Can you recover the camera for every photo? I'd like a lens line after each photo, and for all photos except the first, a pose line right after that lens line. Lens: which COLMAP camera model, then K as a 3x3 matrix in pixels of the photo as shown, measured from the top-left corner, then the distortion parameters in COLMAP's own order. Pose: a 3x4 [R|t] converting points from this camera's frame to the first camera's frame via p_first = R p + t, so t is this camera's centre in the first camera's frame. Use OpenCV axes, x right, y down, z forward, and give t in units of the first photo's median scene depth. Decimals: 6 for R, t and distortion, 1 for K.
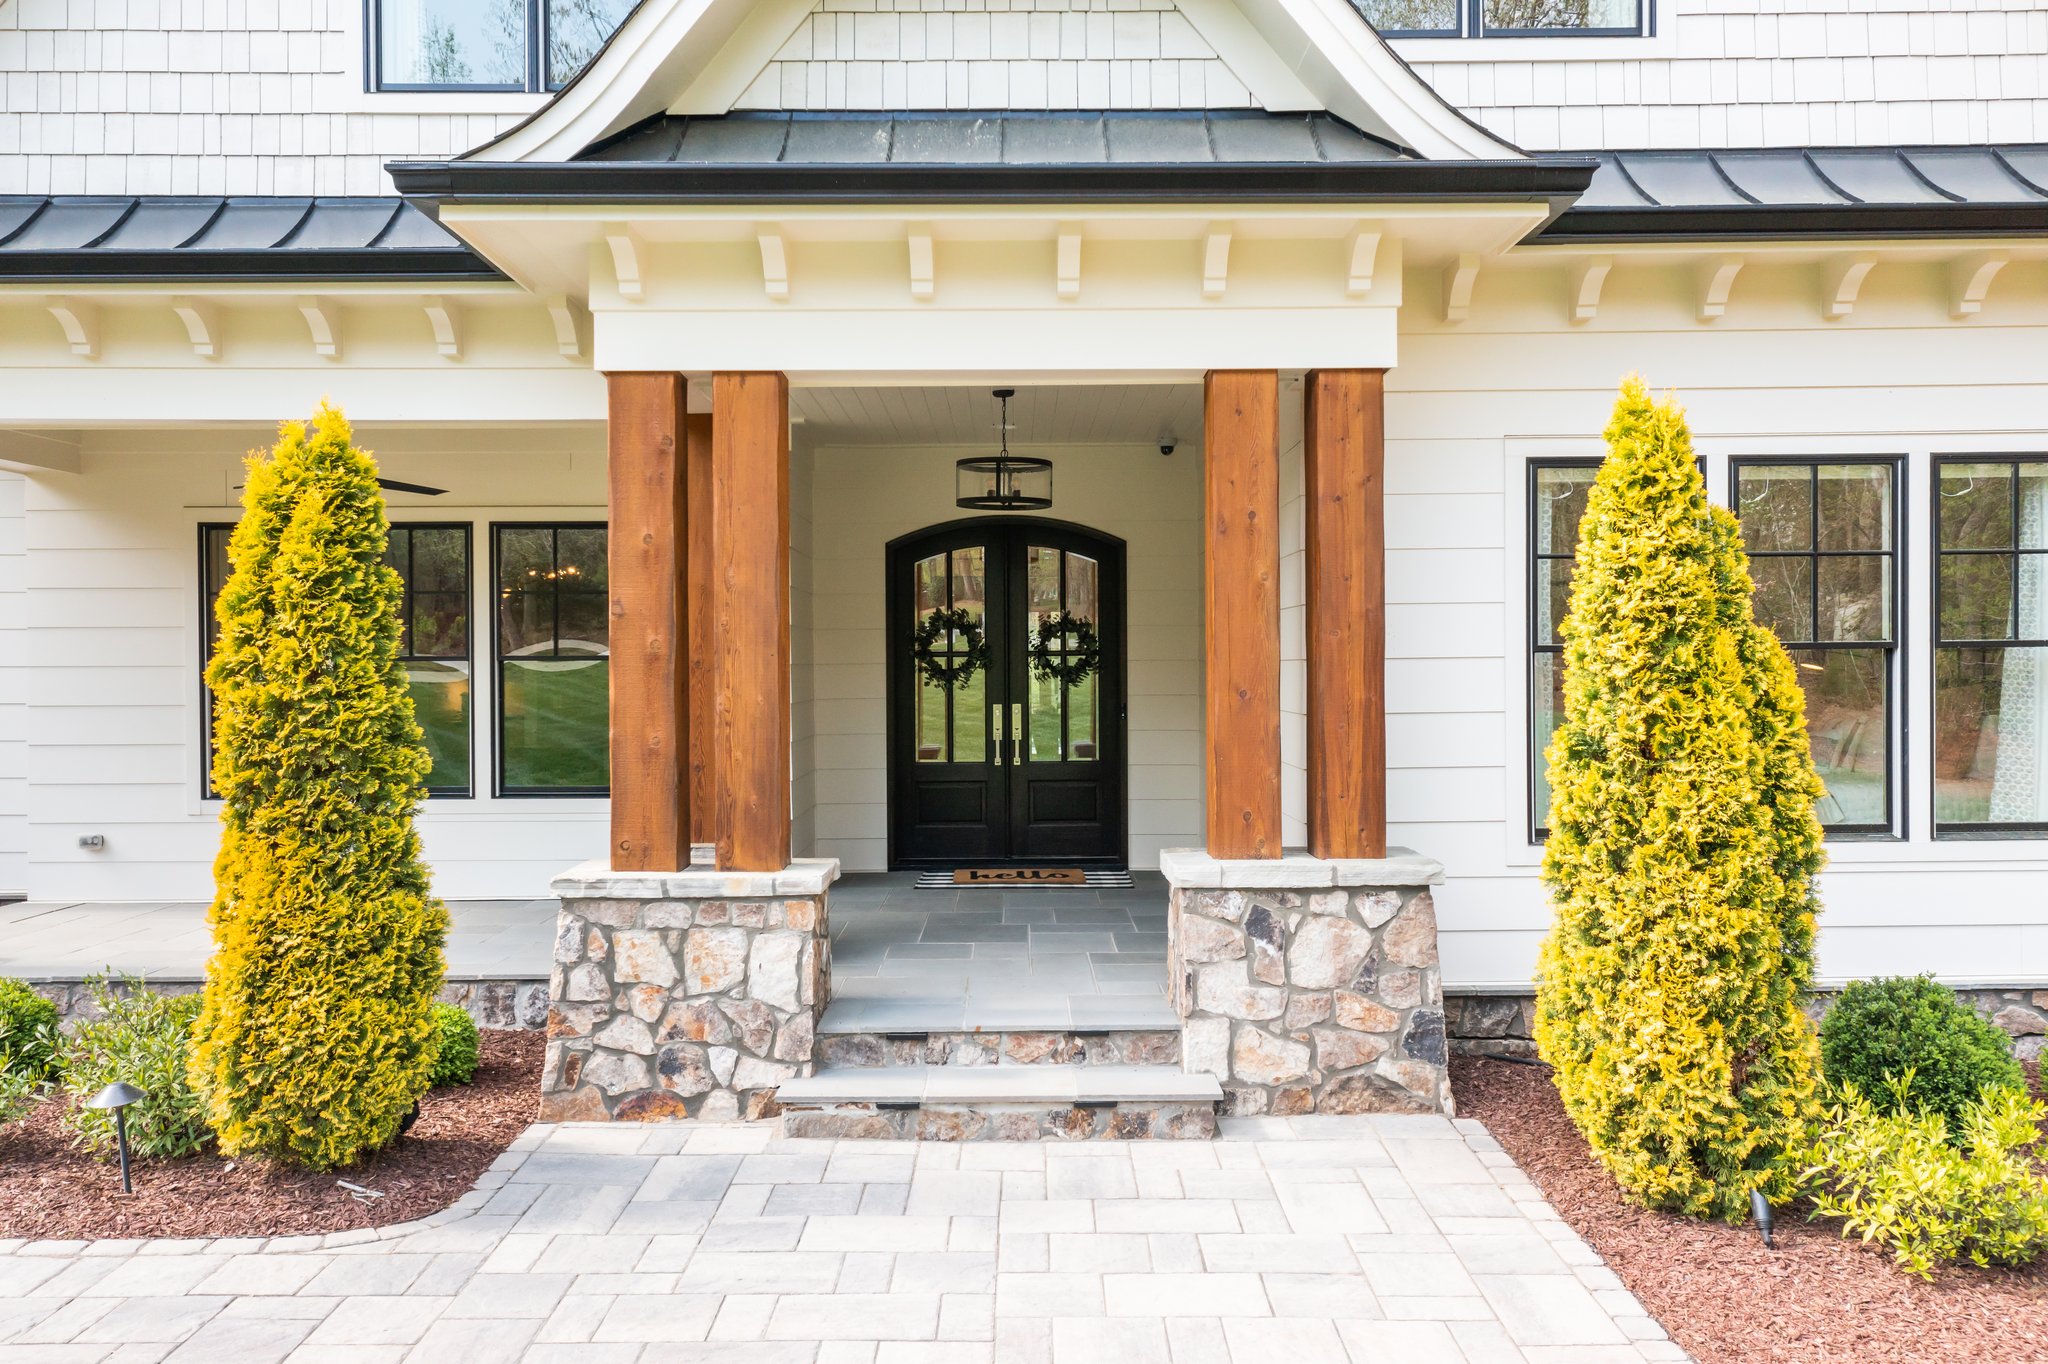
lens RADIAL K [[1630.5, 0, 1029.5], [0, 1630.5, 680.7], [0, 0, 1]] dist [-0.008884, 0.014372]
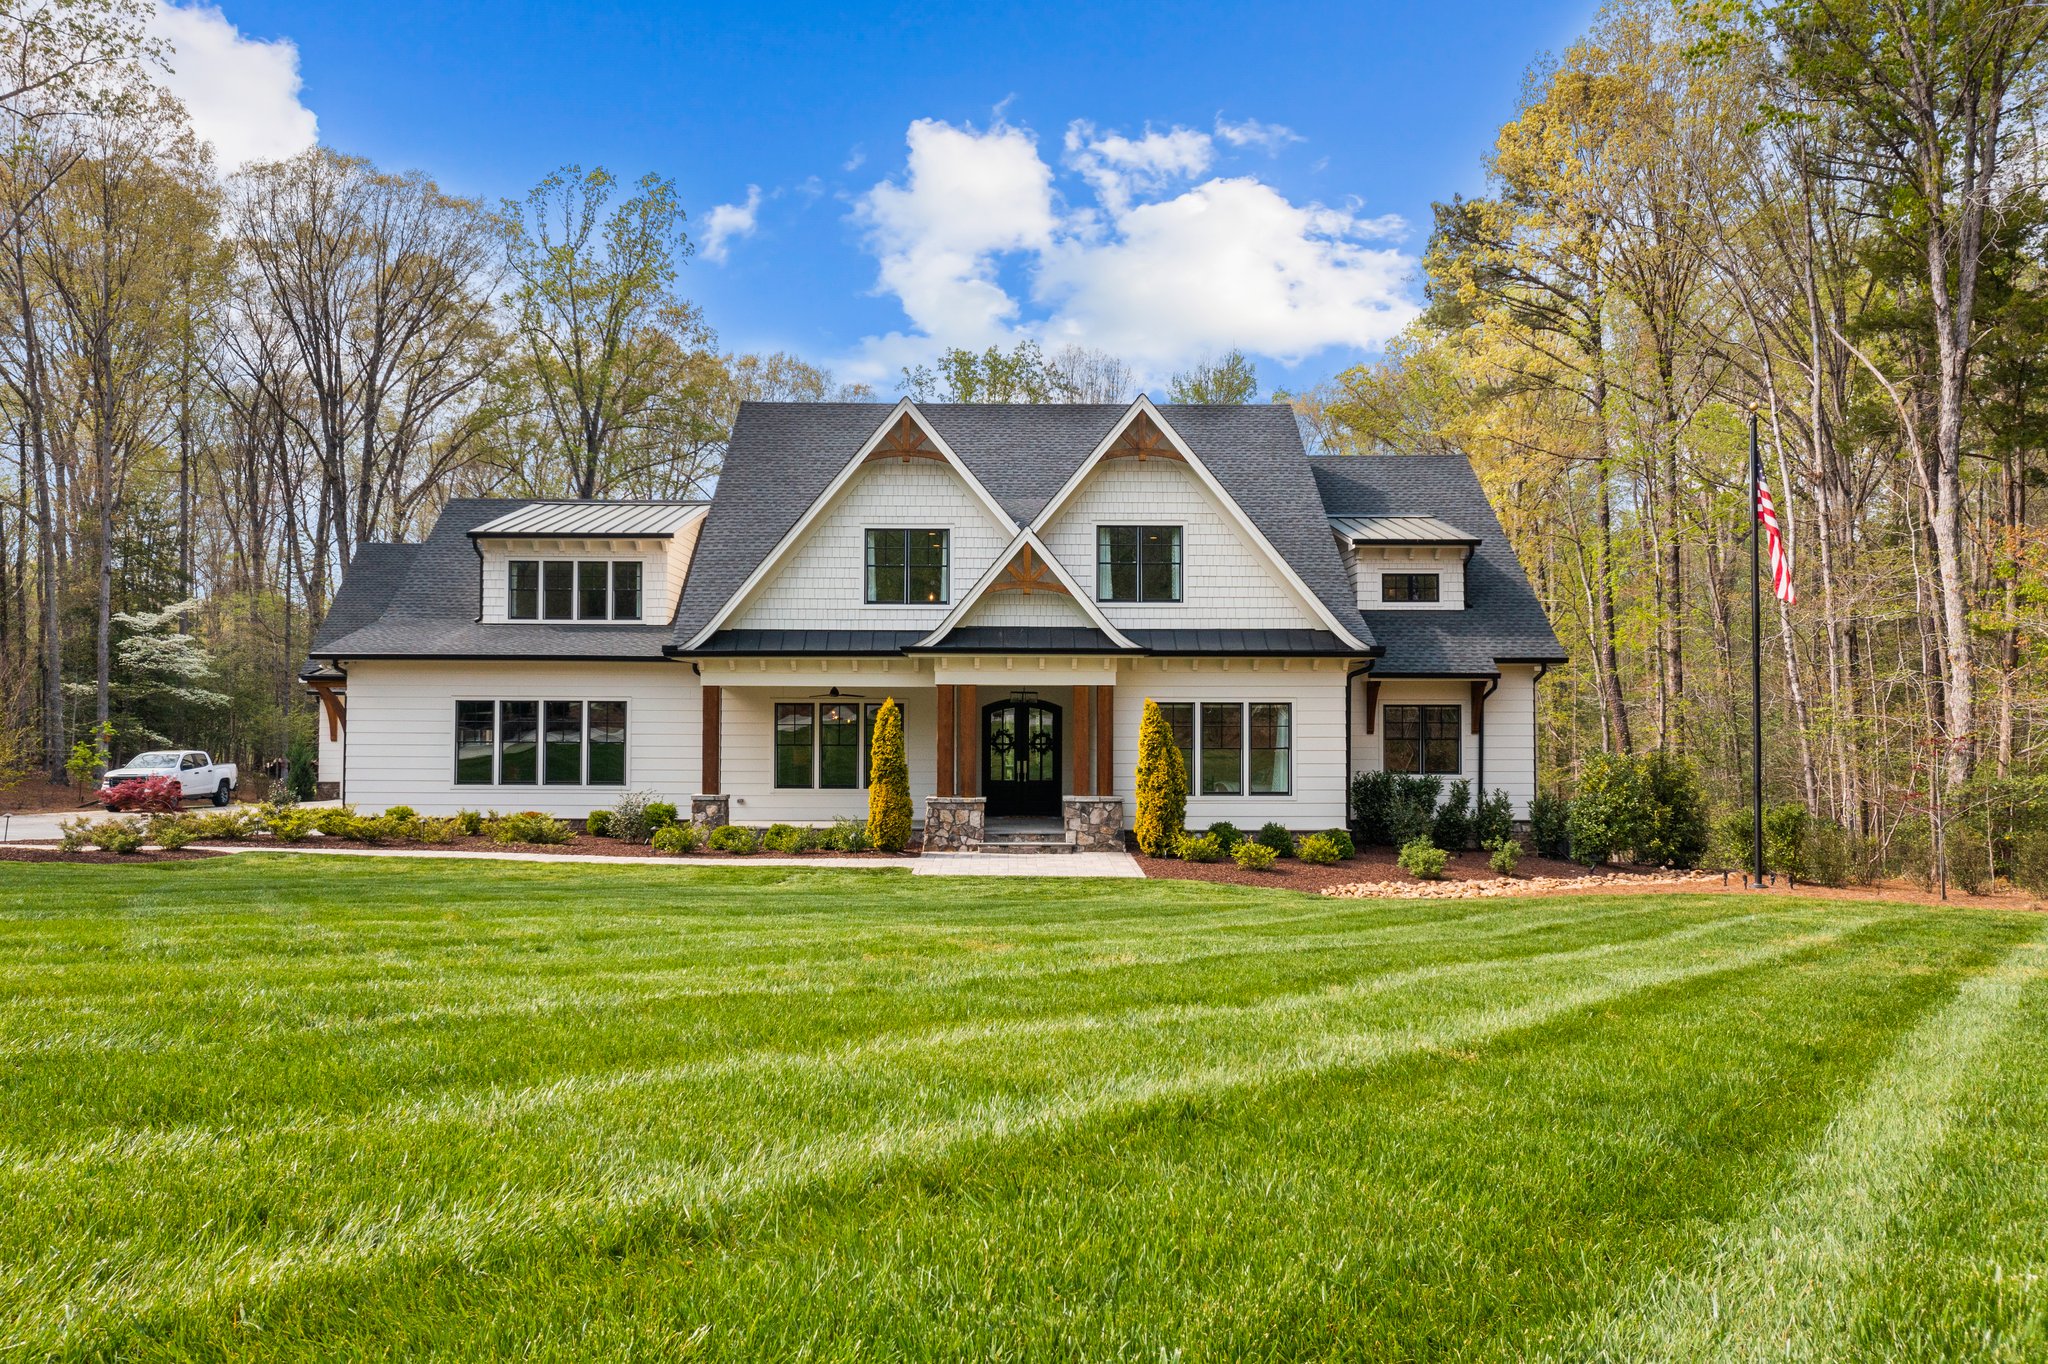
lens RADIAL K [[1630.5, 0, 1032.9], [0, 1630.5, 692.9], [0, 0, 1]] dist [-0.008884, 0.014372]
pose [[0.999888, 0.008006, 0.012642, -0.056685], [-0.007641, 0.999560, -0.028656, -0.043306], [-0.012865, 0.028556, 0.999509, -3.511517]]
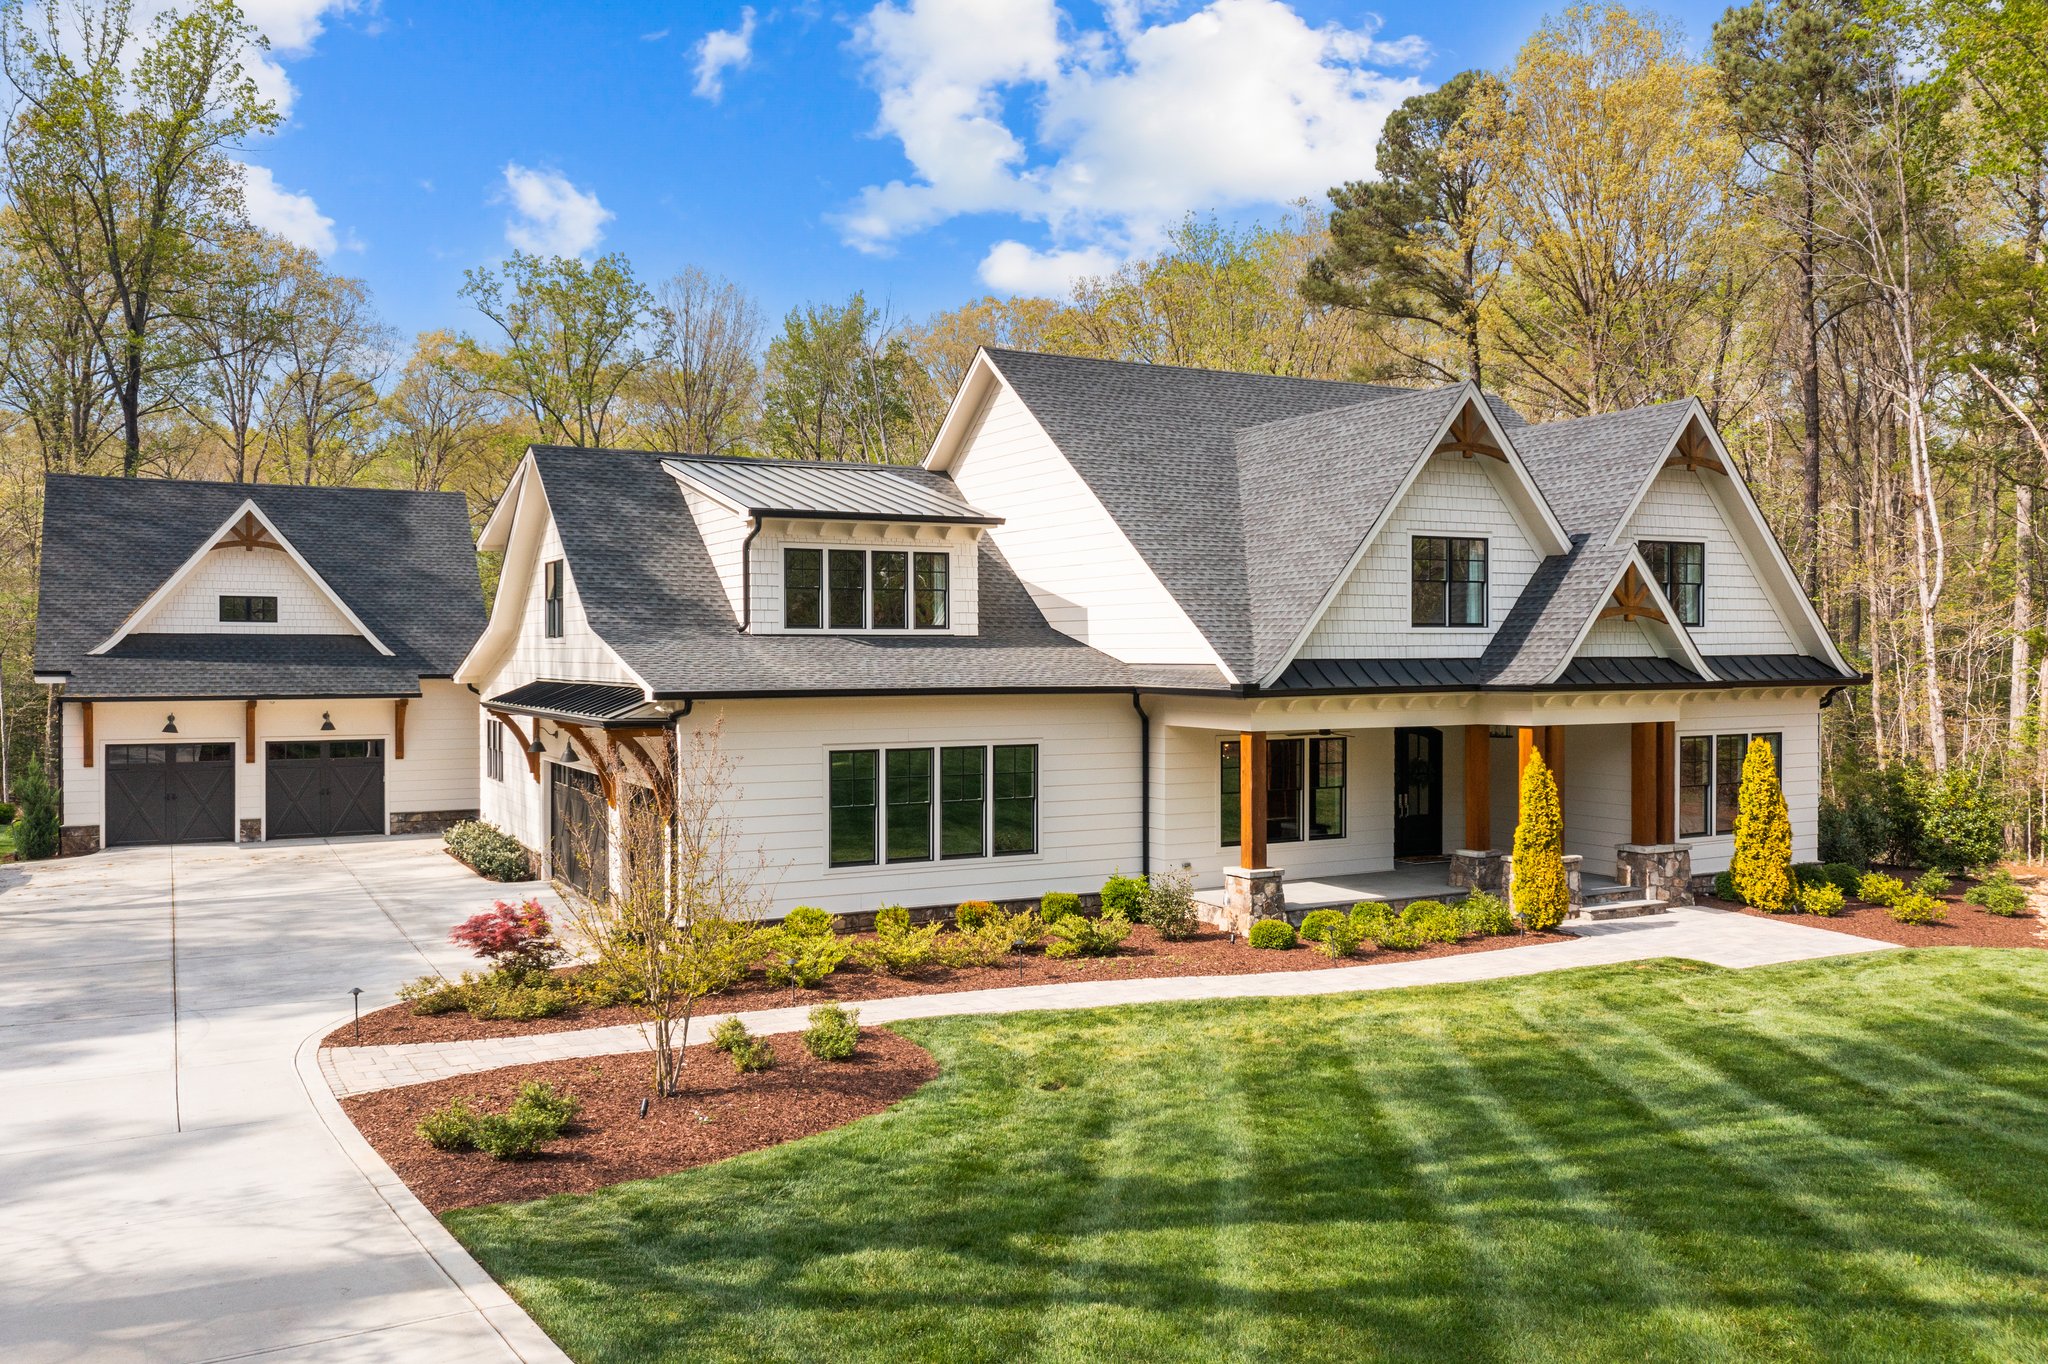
lens RADIAL K [[1630.5, 0, 1028.2], [0, 1630.5, 668.7], [0, 0, 1]] dist [-0.008884, 0.014372]
pose [[0.885066, -0.004150, 0.465447, -3.116148], [0.004140, 0.999991, 0.001043, -0.338826], [-0.465447, 0.001004, 0.885075, -1.837400]]
